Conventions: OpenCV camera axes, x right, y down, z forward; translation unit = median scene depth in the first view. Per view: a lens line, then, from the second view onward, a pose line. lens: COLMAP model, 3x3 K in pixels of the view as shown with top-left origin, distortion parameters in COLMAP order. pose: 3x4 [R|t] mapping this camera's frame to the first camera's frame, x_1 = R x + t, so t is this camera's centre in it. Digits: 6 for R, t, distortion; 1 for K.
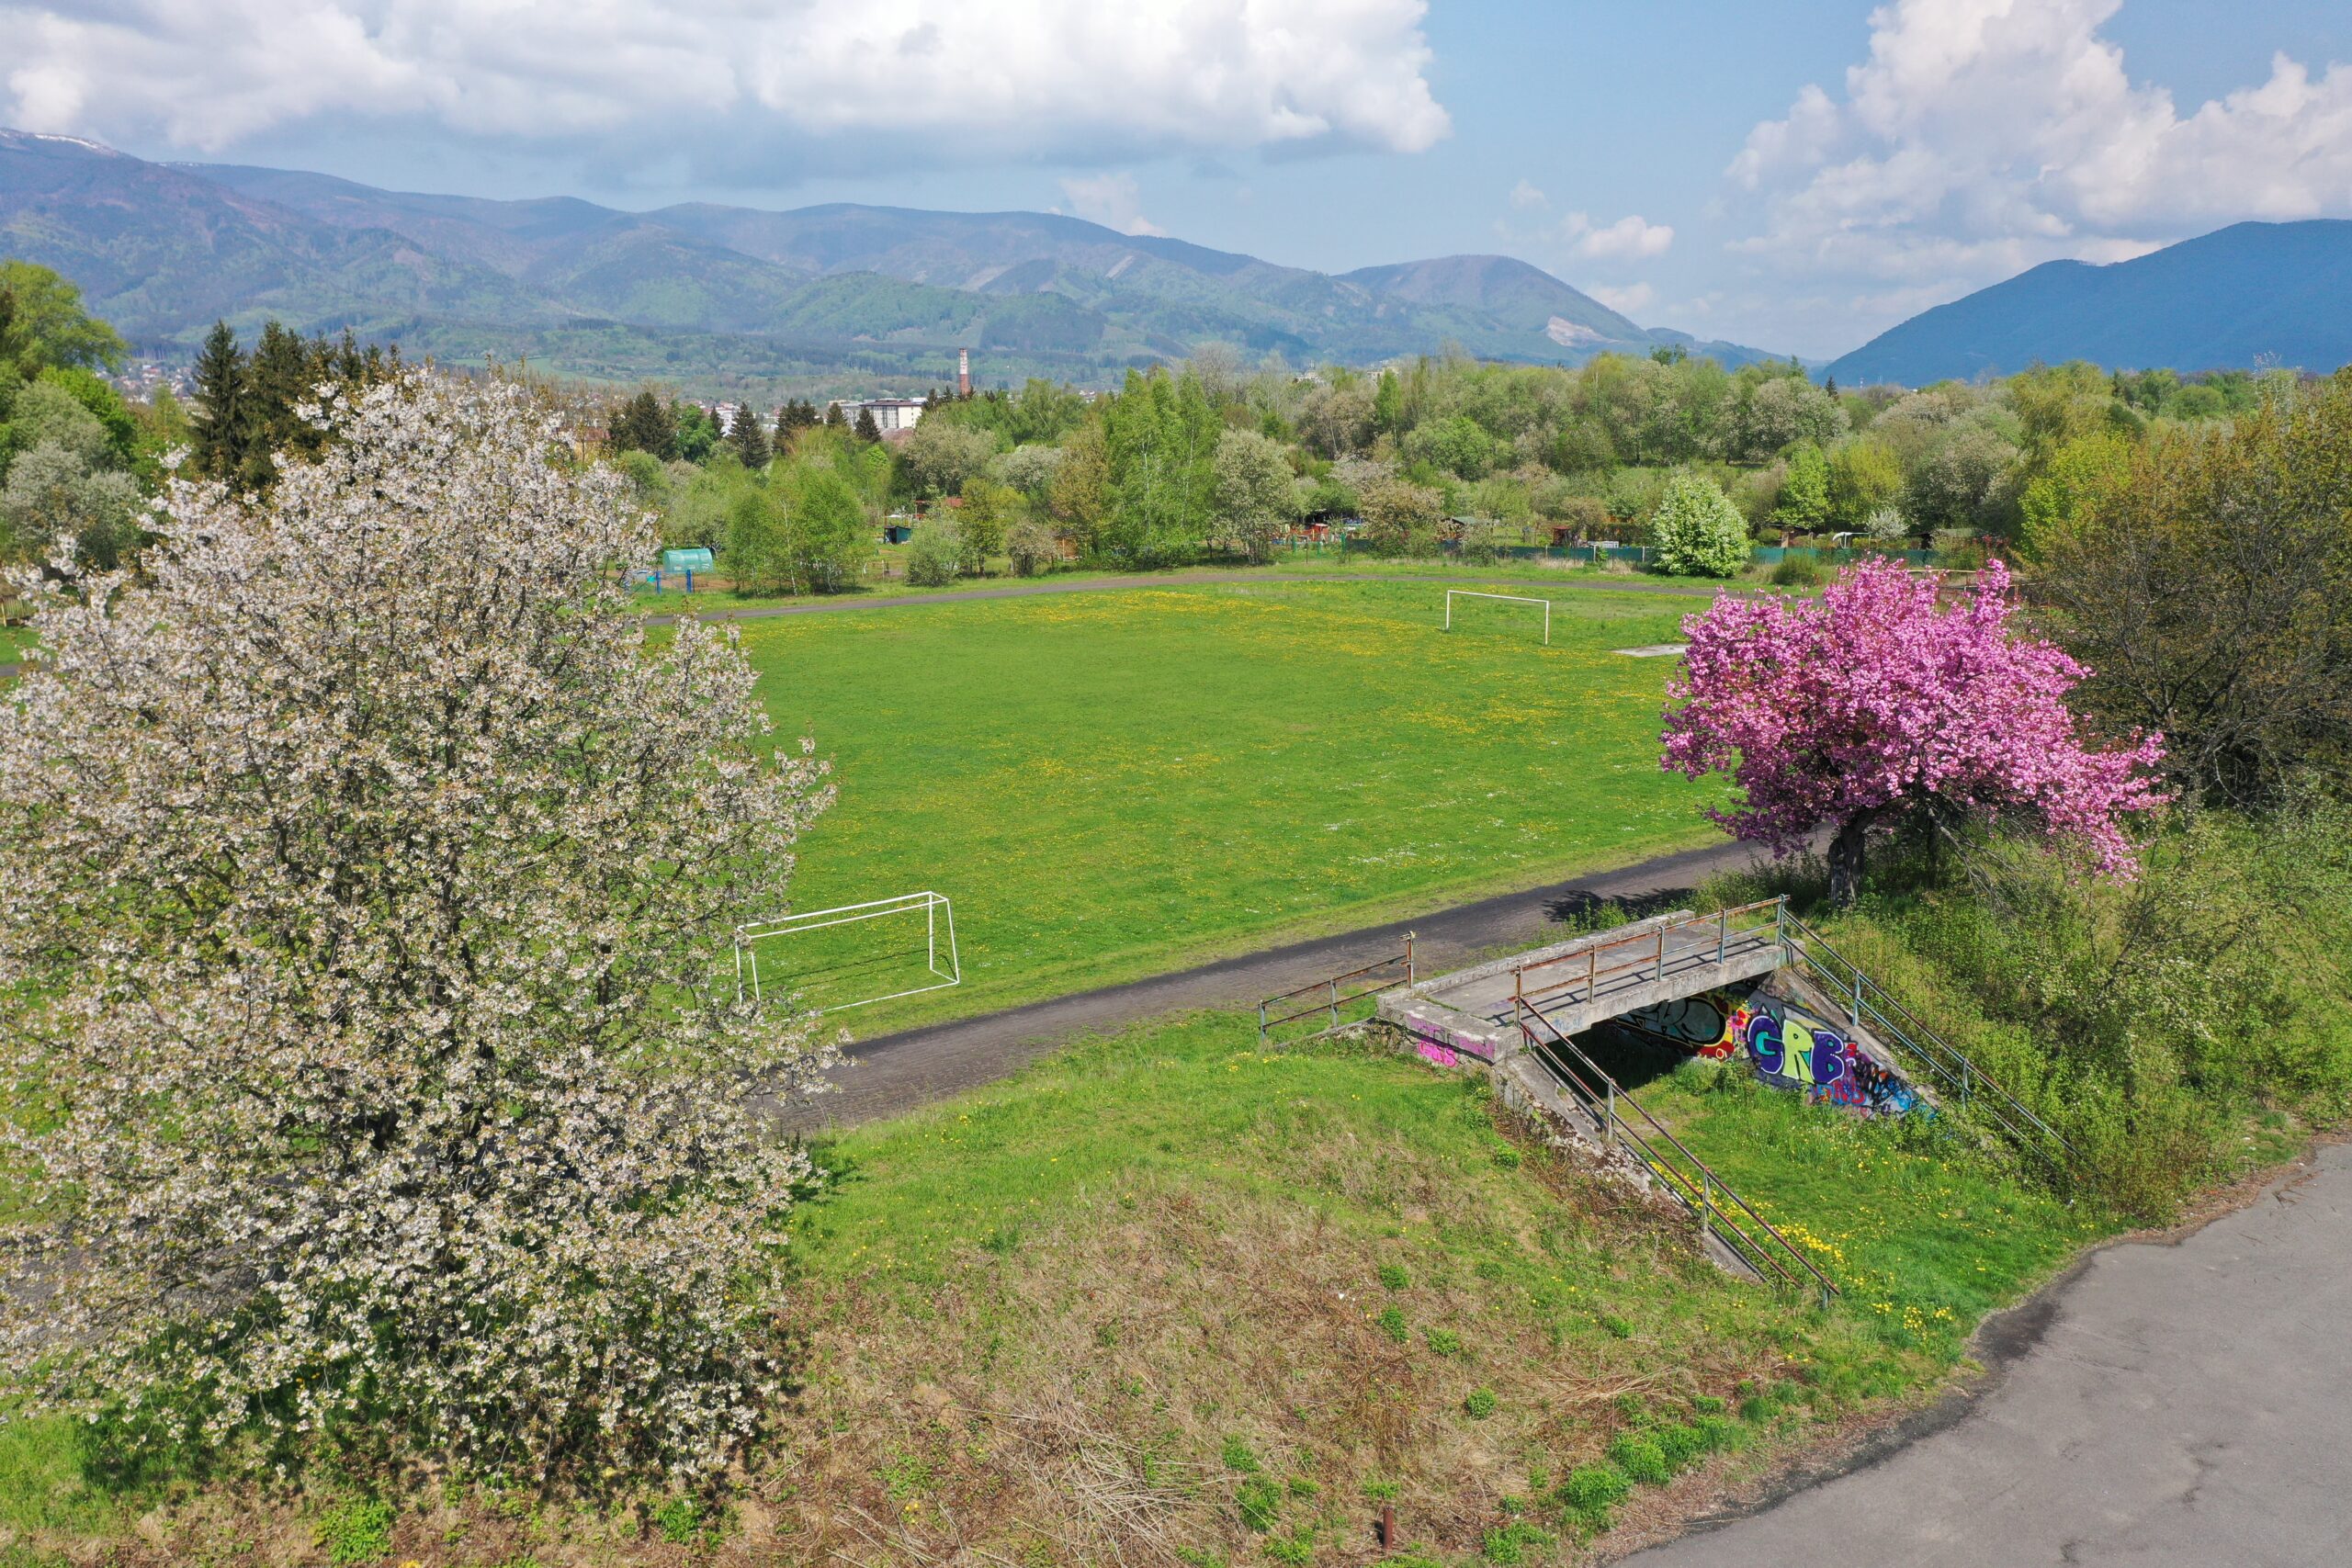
lens RADIAL K [[1873.8, 0, 1181.9], [0, 1873.8, 791.9], [0, 0, 1]] dist [0.015546, -0.000925]
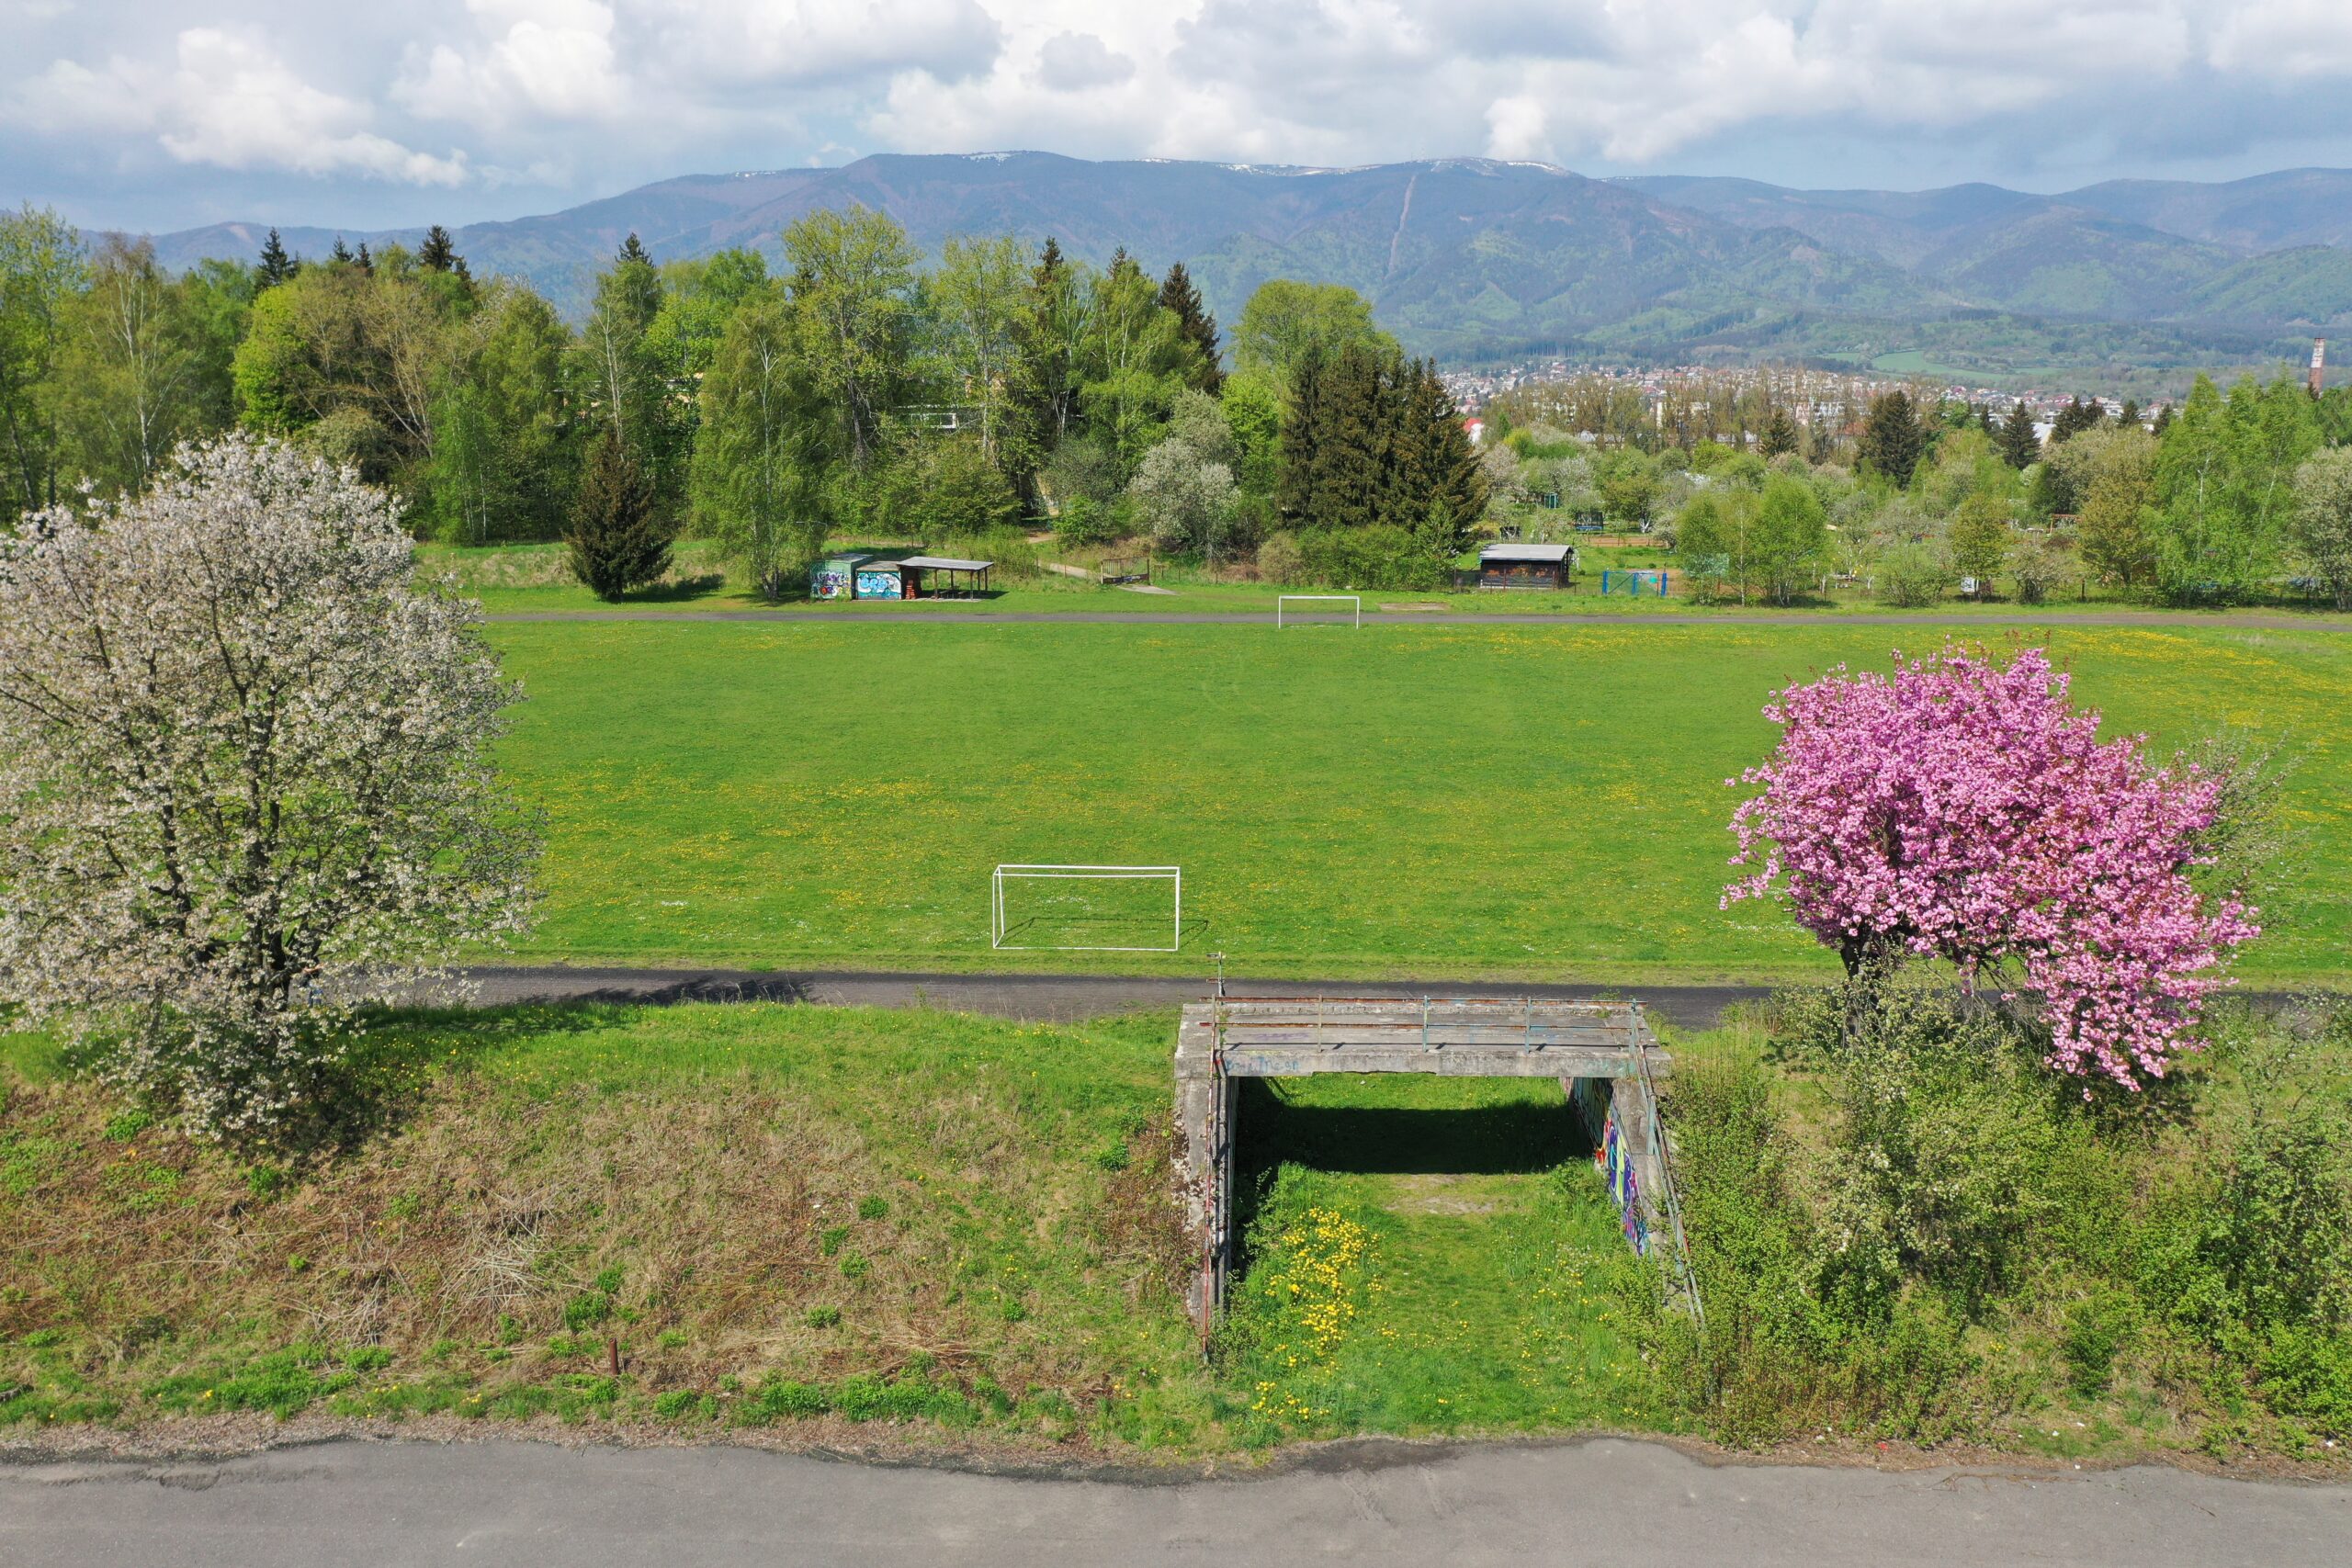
lens RADIAL K [[1873.8, 0, 1183.6], [0, 1873.8, 800.3], [0, 0, 1]] dist [0.015546, -0.000925]
pose [[0.770633, 0.140380, -0.621626, 0.104665], [-0.135516, 0.989225, 0.055394, -0.009213], [0.622704, 0.041552, 0.781353, 0.021560]]
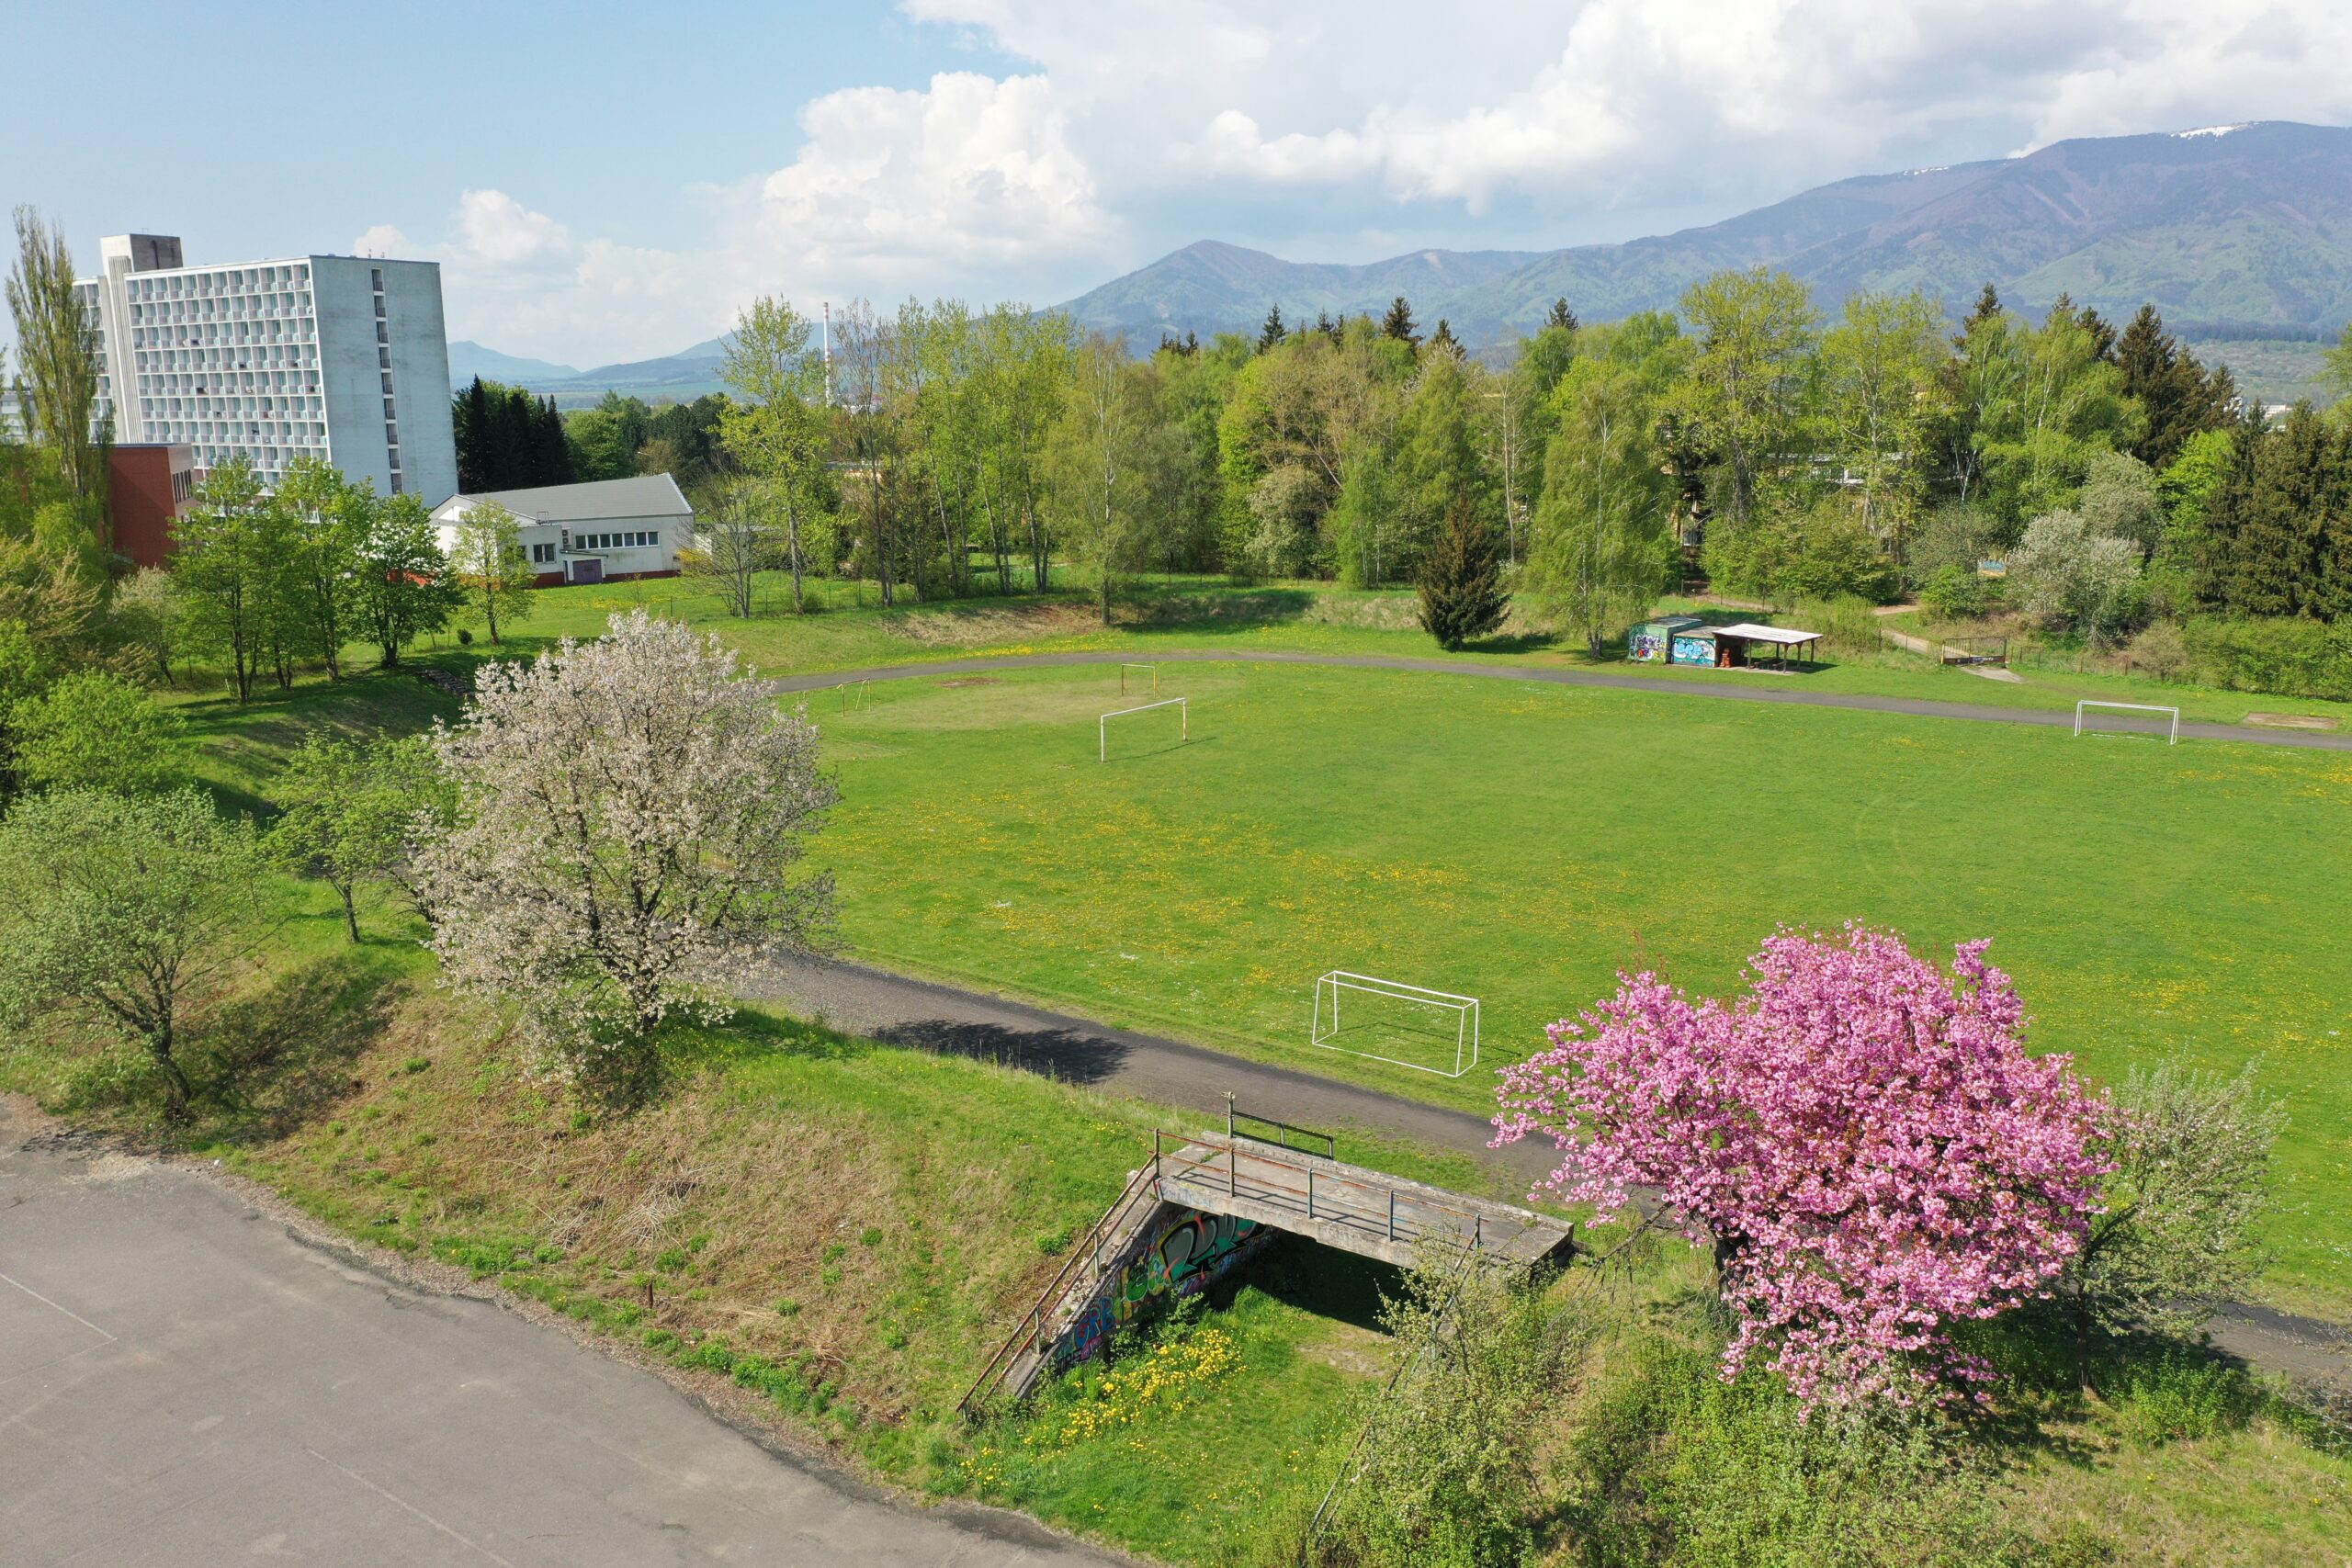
lens RADIAL K [[1873.8, 0, 1181.7], [0, 1873.8, 788.5], [0, 0, 1]] dist [0.015546, -0.000925]
pose [[0.295459, 0.197784, -0.934658, 0.169004], [-0.195796, 0.970105, 0.143391, -0.039850], [0.935076, 0.140636, 0.325352, 0.075639]]
